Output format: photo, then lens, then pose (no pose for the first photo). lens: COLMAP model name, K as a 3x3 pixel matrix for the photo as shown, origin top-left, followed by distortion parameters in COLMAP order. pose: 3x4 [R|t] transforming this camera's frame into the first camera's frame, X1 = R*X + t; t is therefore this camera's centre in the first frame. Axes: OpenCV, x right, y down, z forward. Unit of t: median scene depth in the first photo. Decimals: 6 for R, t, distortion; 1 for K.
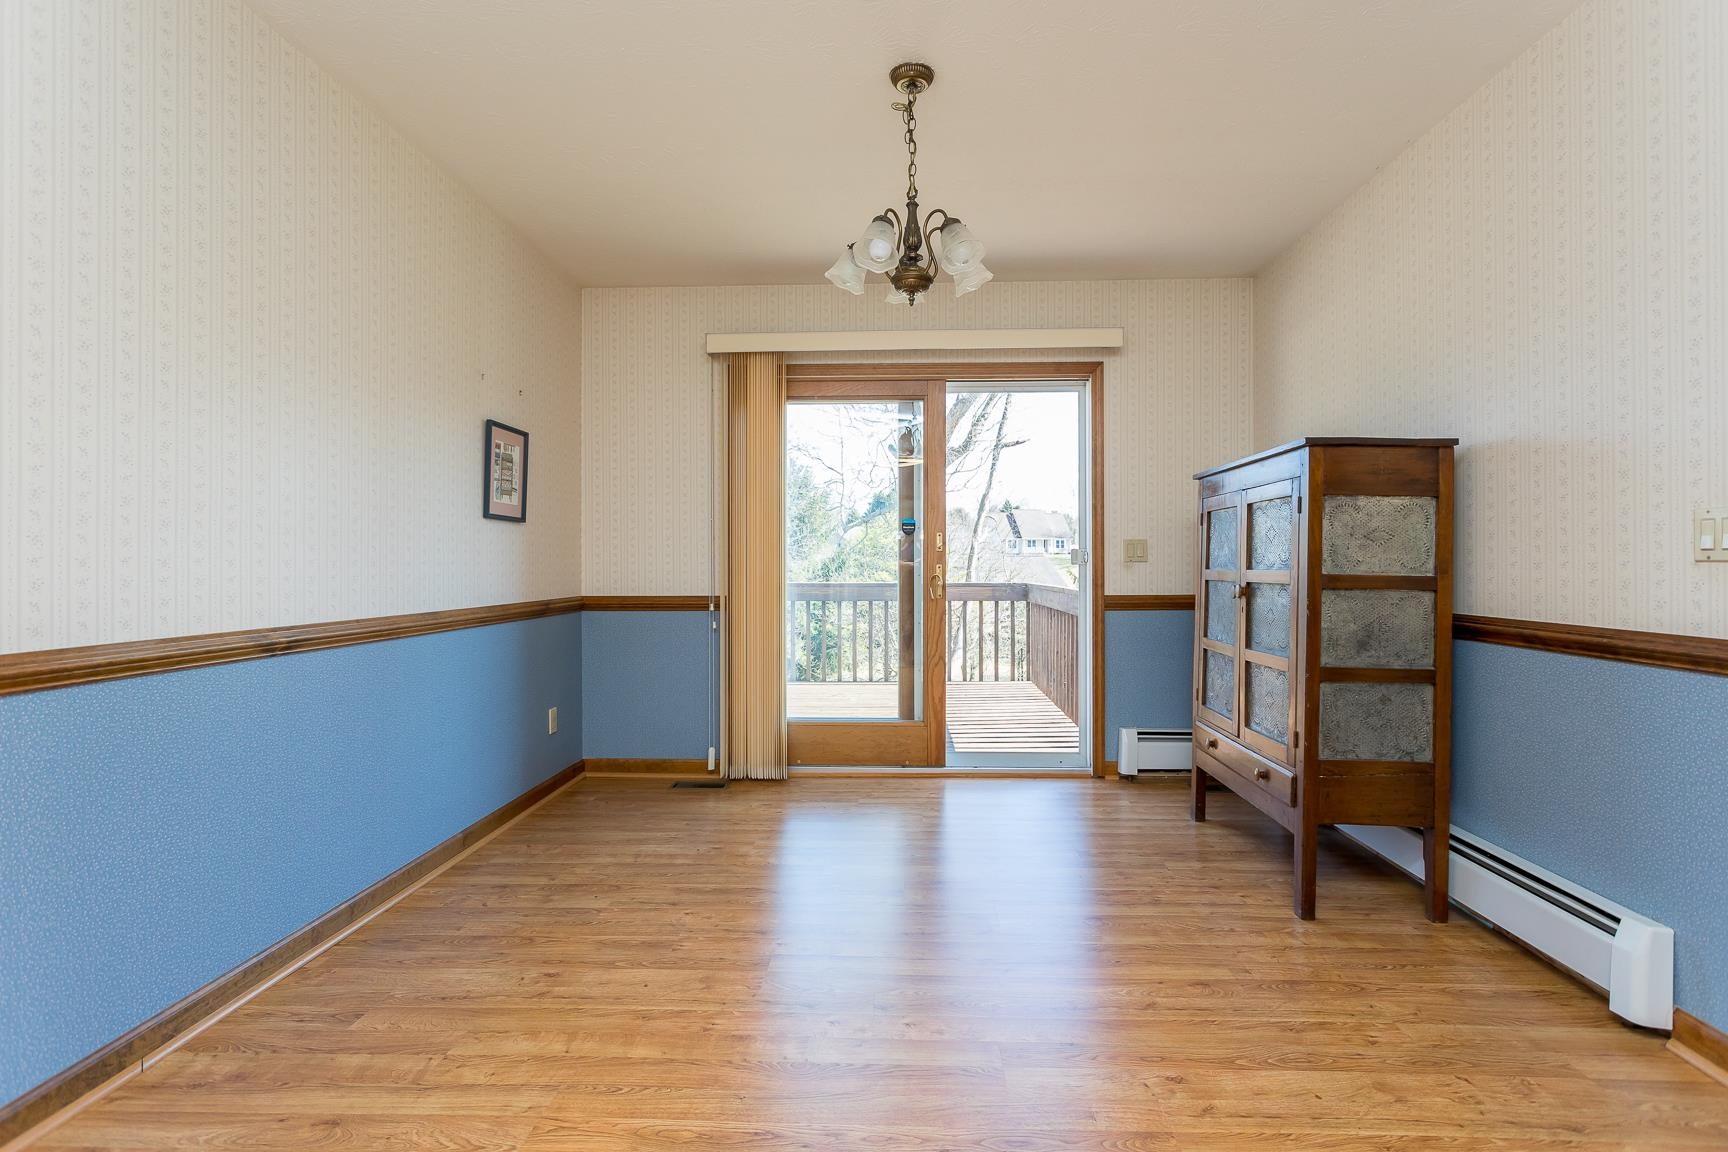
lens RADIAL K [[842.7, 0, 862.0], [0, 842.7, 564.0], [0, 0, 1]] dist [0.001443, 0.001284]
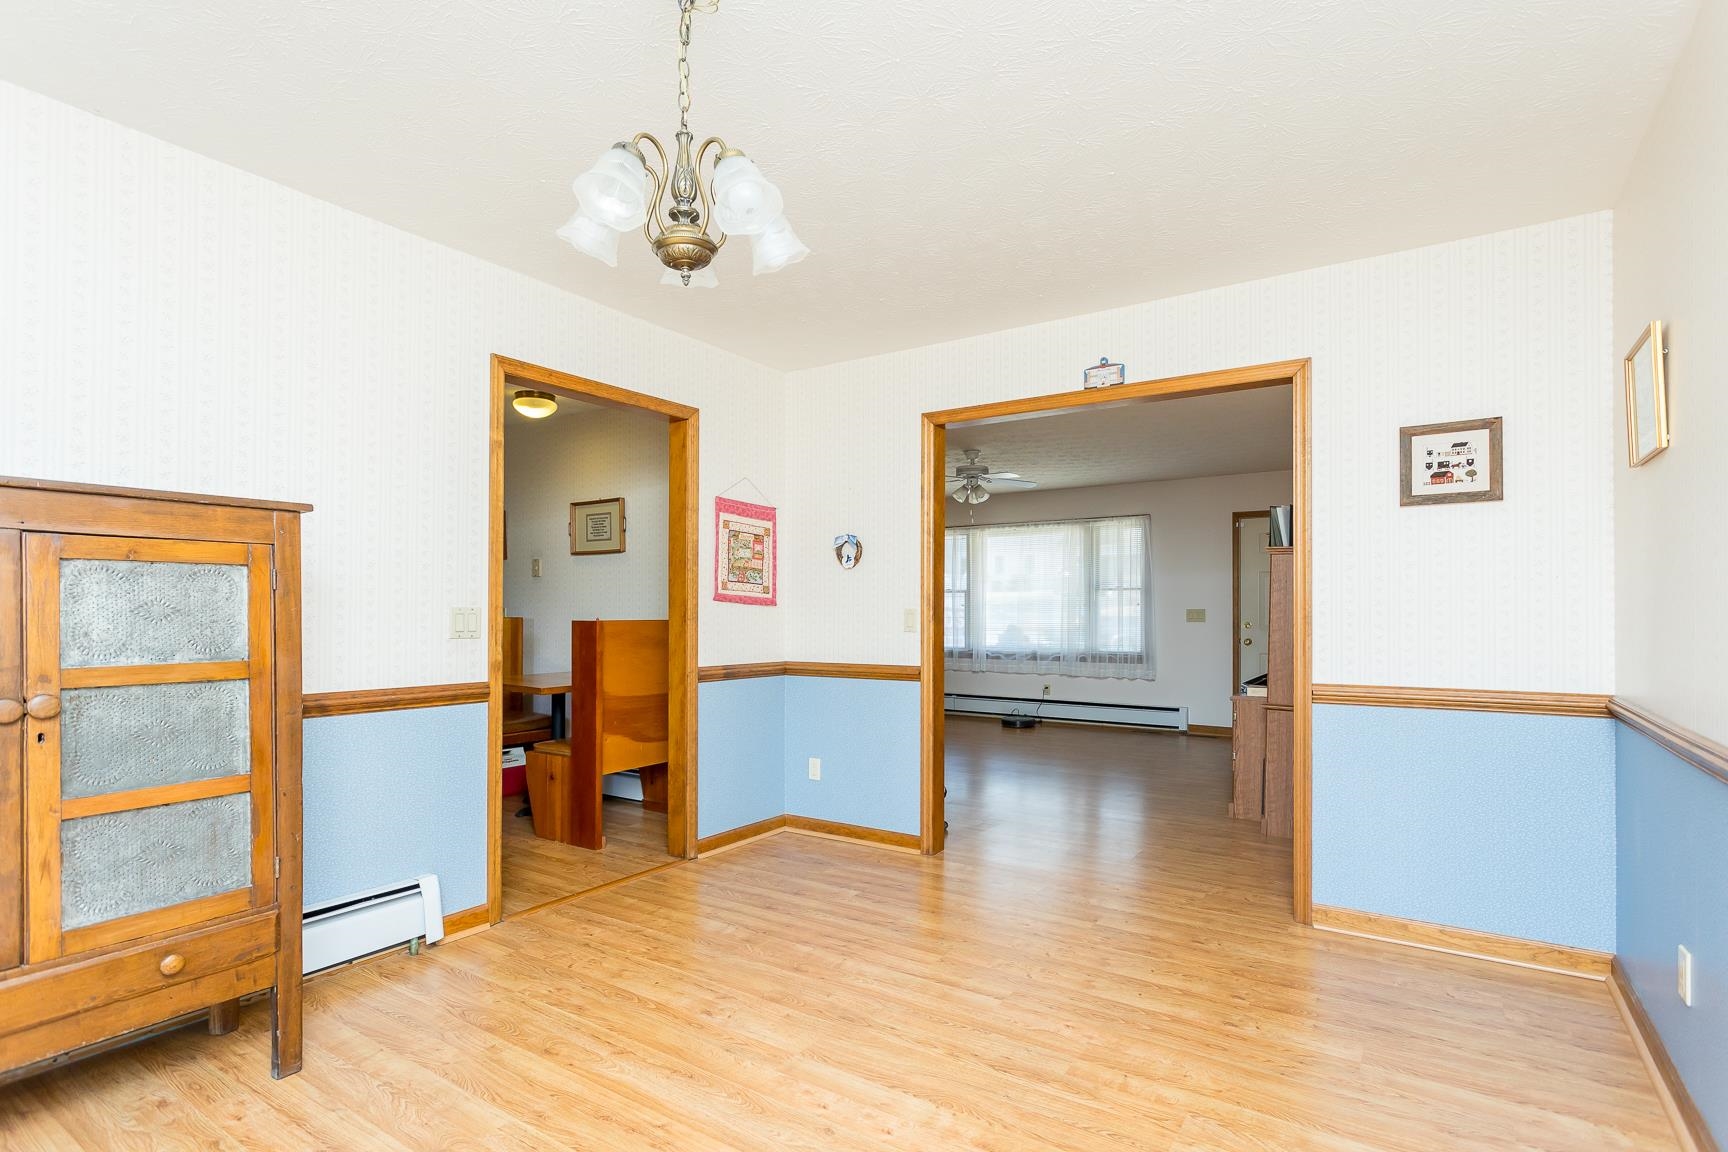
lens RADIAL K [[875.4, 0, 829.6], [0, 875.4, 611.9], [0, 0, 1]] dist [0.039473, 0.000222]
pose [[-0.843854, -0.000783, 0.536572, -0.552553], [-0.002868, 0.999991, -0.003050, -0.050980], [-0.536565, -0.004112, -0.843849, 1.999786]]
